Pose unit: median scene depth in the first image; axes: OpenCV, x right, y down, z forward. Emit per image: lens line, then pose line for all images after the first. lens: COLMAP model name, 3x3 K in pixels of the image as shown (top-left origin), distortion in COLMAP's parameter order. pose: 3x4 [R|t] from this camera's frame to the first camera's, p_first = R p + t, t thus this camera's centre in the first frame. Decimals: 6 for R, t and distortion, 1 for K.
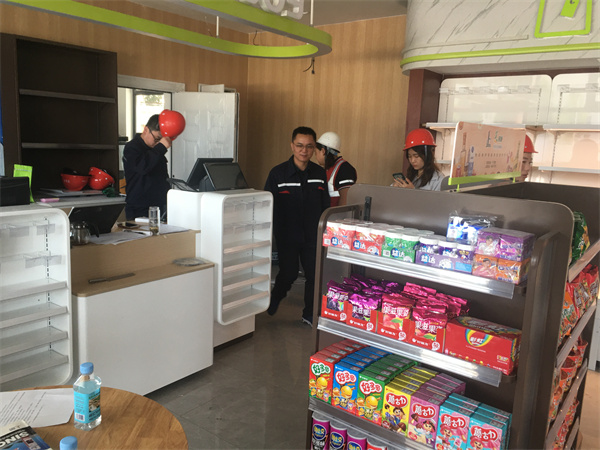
lens RADIAL K [[512.9, 0, 299.5], [0, 512.9, 221.4], [0, 0, 1]] dist [0.086763, -0.106807]
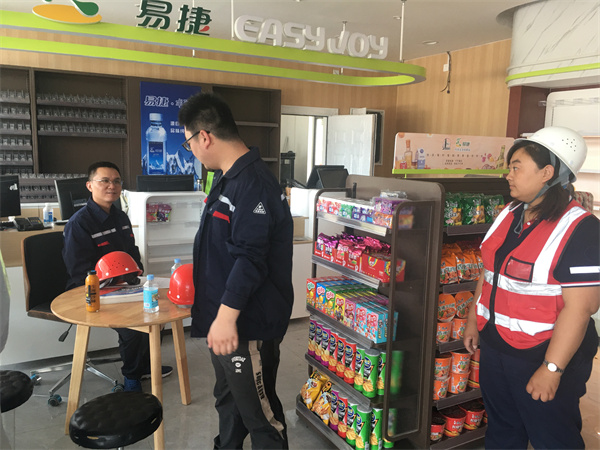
lens RADIAL K [[512.9, 0, 299.5], [0, 512.9, 221.4], [0, 0, 1]] dist [0.086763, -0.106807]
pose [[0.914198, 0.037722, -0.403508, 0.355761], [-0.051469, 0.998403, -0.023275, 0.065693], [0.401986, 0.042046, 0.914680, -0.276928]]
